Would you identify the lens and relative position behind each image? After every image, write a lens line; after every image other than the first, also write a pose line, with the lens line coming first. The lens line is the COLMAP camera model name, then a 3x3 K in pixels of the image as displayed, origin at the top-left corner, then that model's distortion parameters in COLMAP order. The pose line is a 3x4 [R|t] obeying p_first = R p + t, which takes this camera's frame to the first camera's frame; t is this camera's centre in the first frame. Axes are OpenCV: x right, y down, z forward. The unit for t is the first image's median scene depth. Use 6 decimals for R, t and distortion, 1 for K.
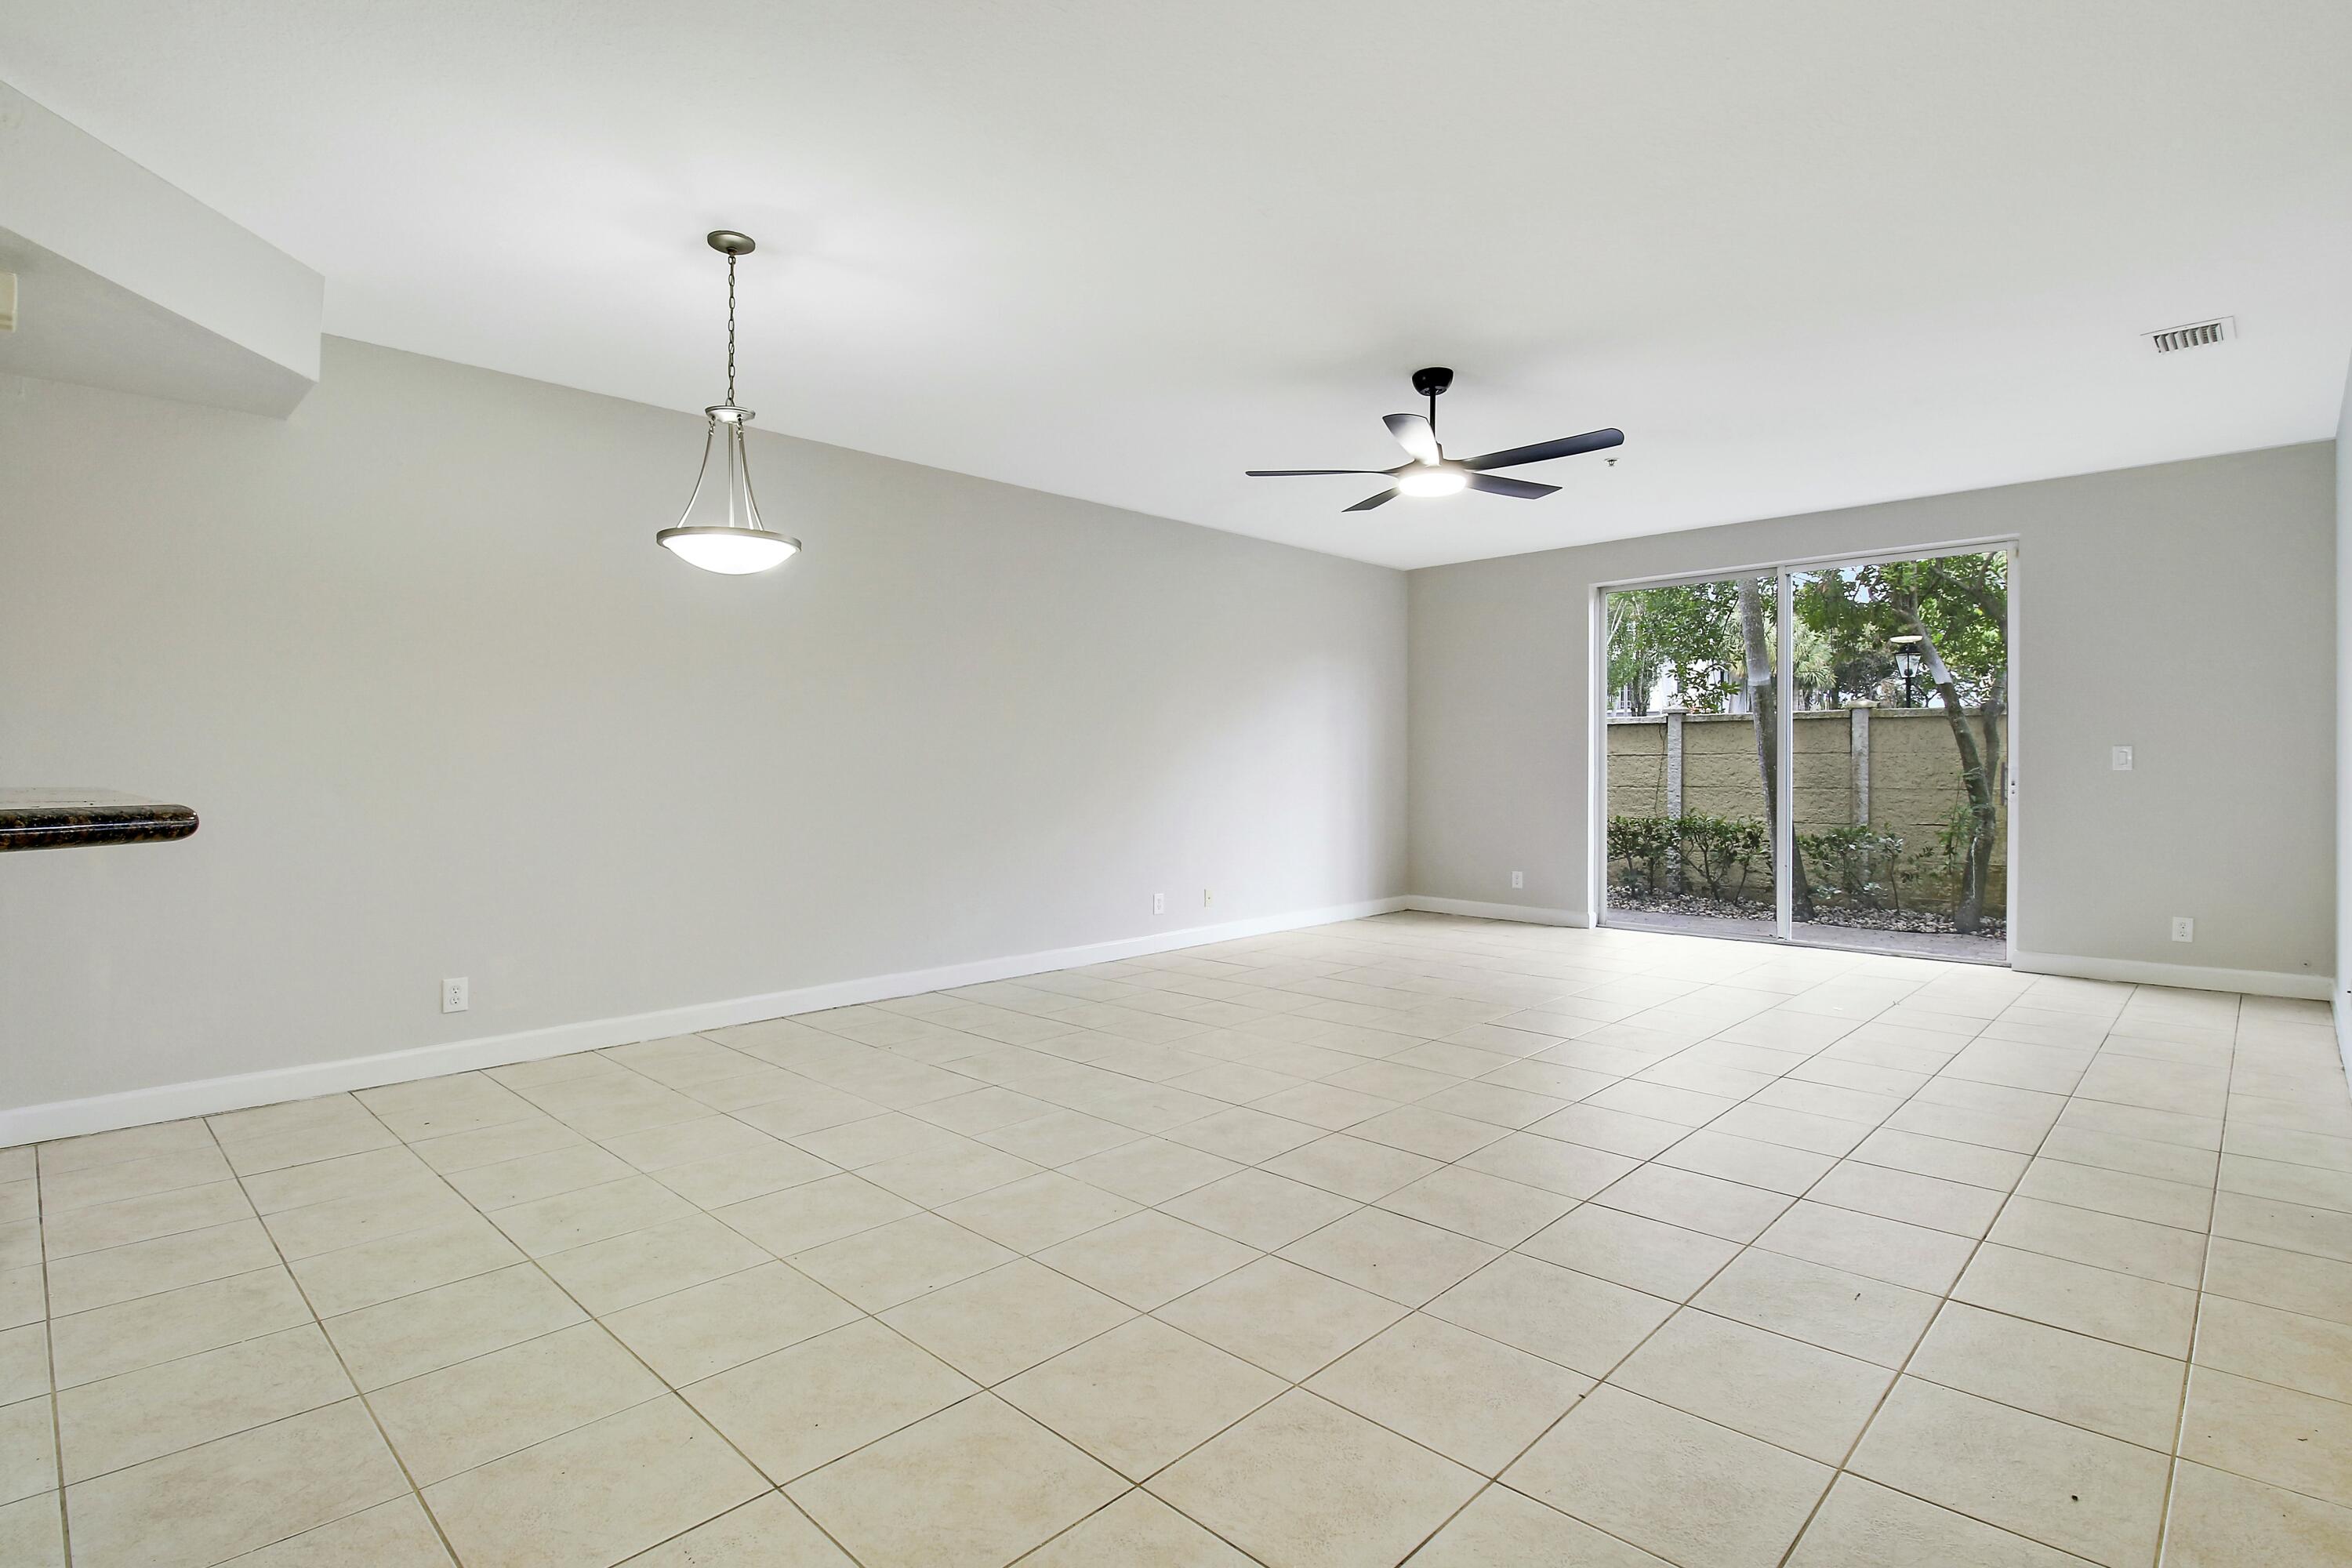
lens RADIAL K [[1121.5, 0, 1188.5], [0, 1121.5, 781.7], [0, 0, 1]] dist [-0.005480, -0.000253]
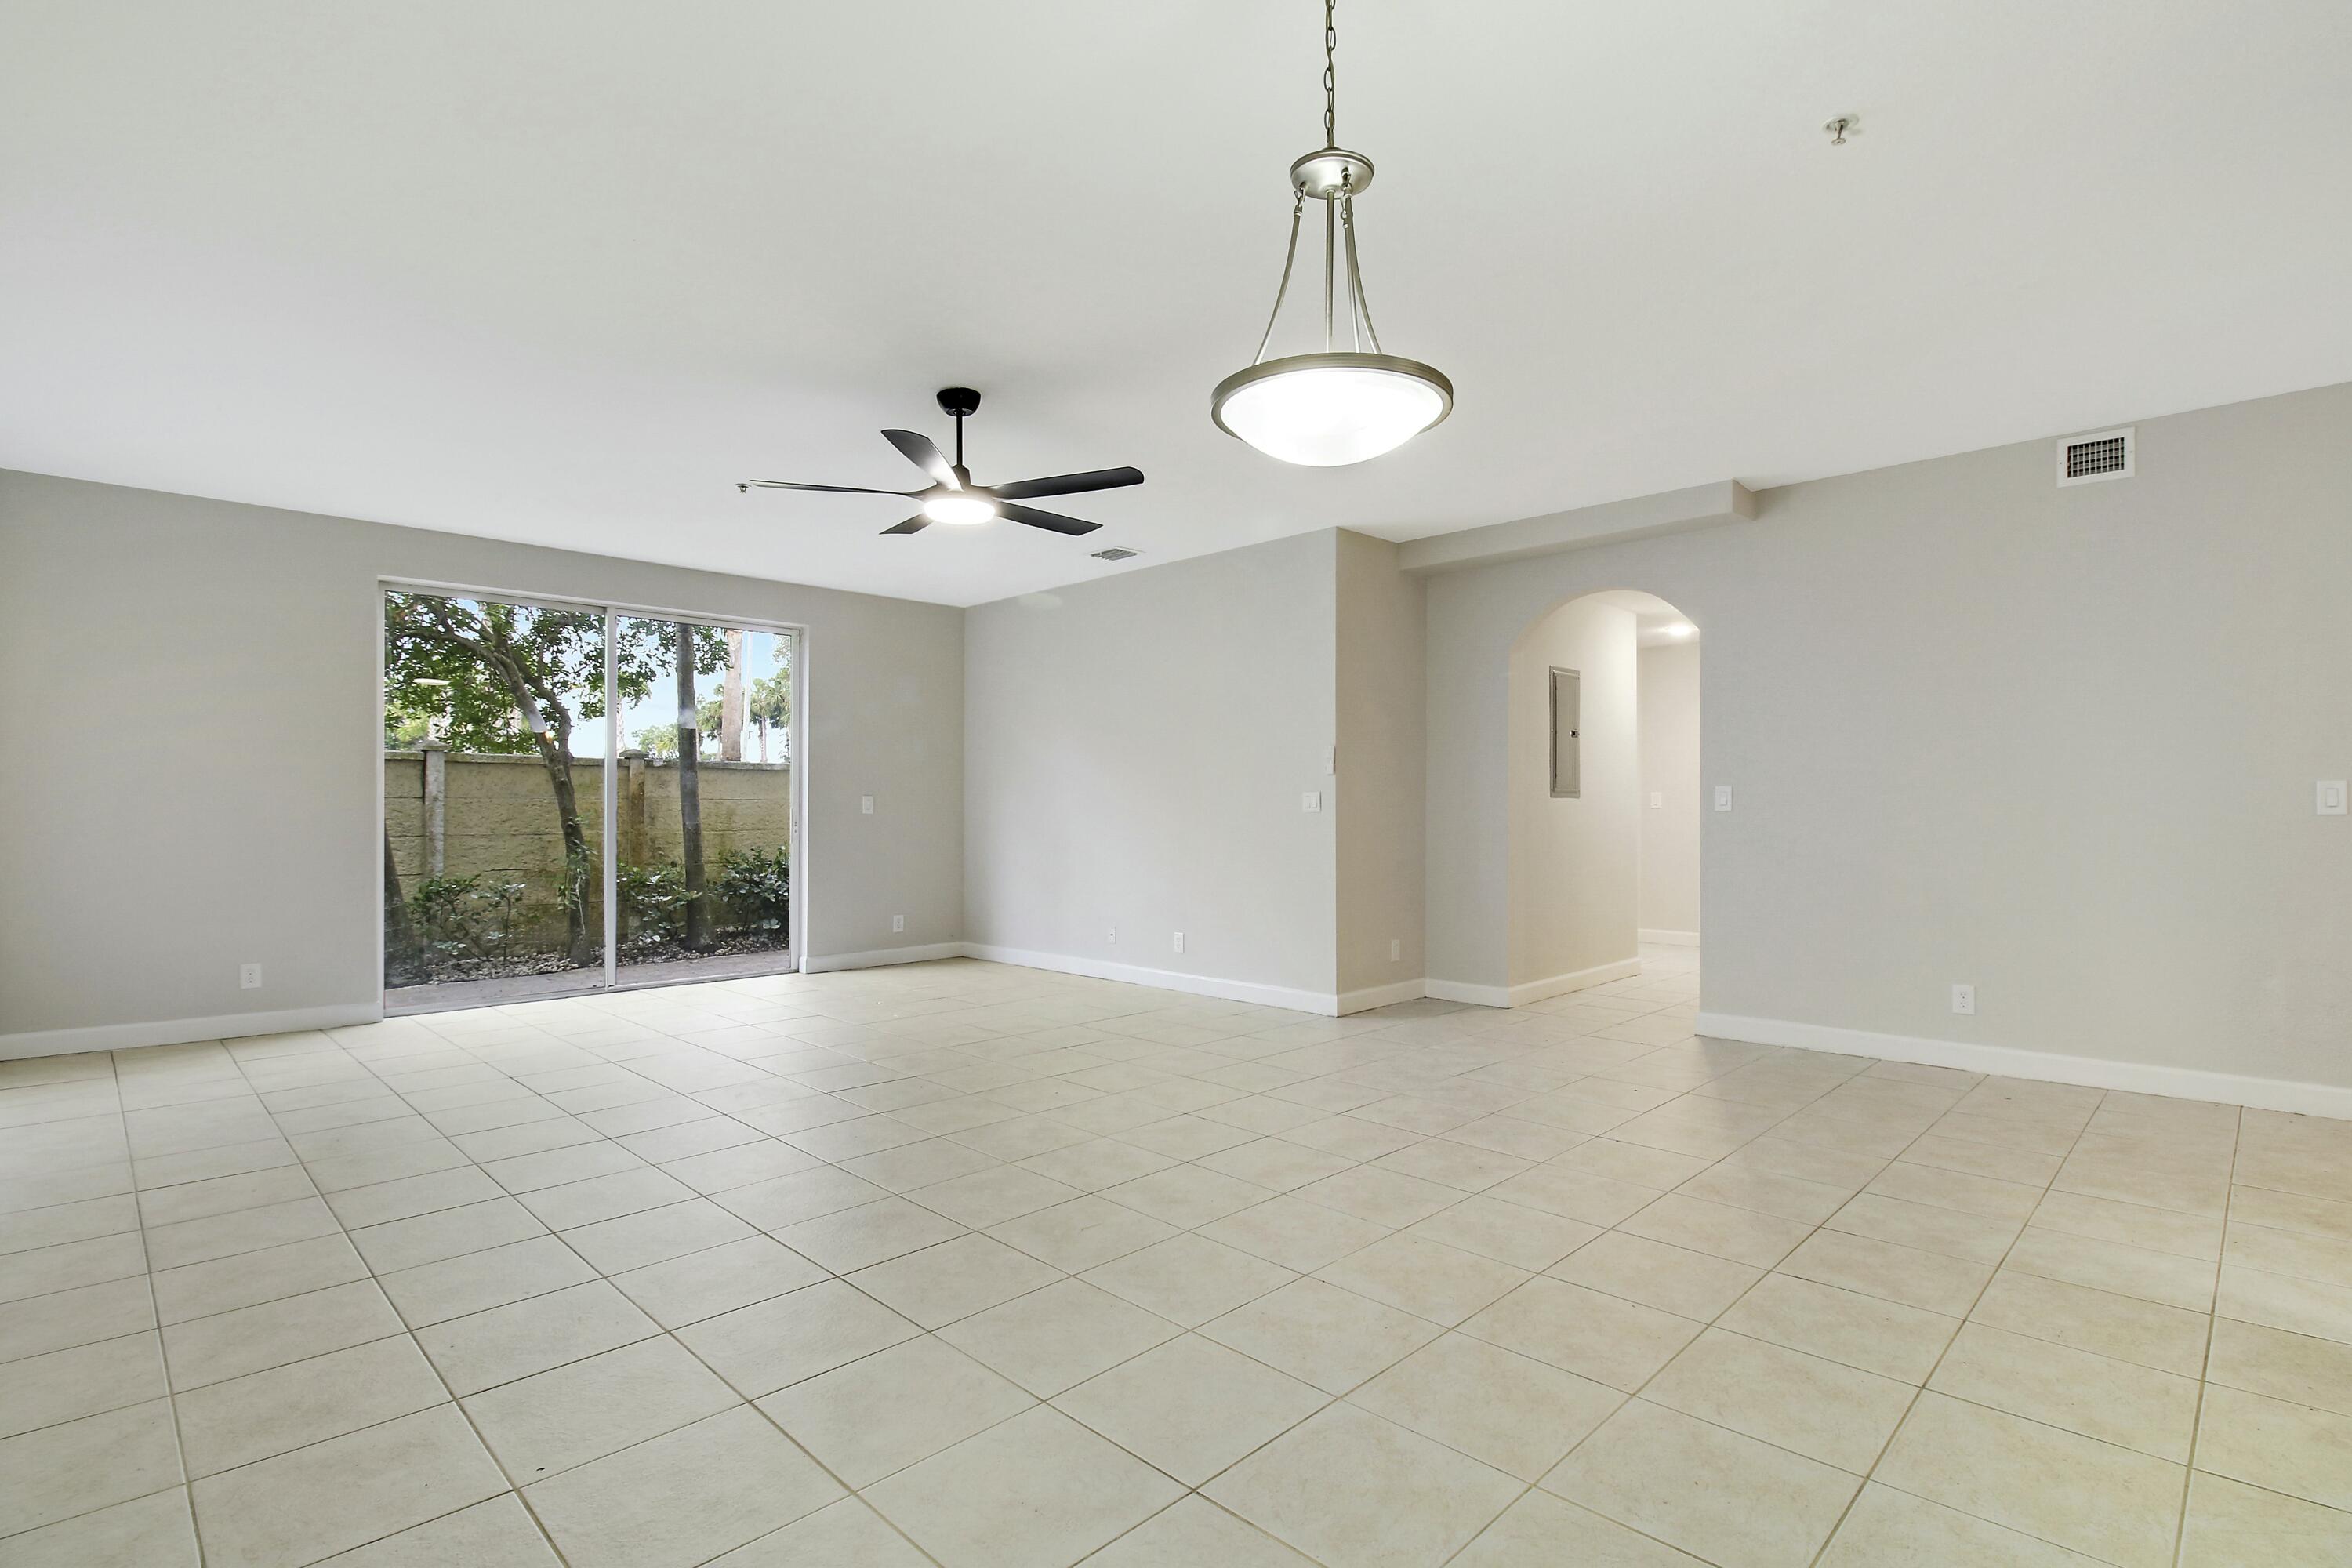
lens RADIAL K [[1121.5, 0, 1182.9], [0, 1121.5, 788.9], [0, 0, 1]] dist [-0.005480, -0.000253]
pose [[0.012371, 0.022977, 0.999659, -0.334031], [0.016152, 0.999601, -0.023175, -0.001414], [-0.999793, 0.016433, 0.011995, 0.366399]]
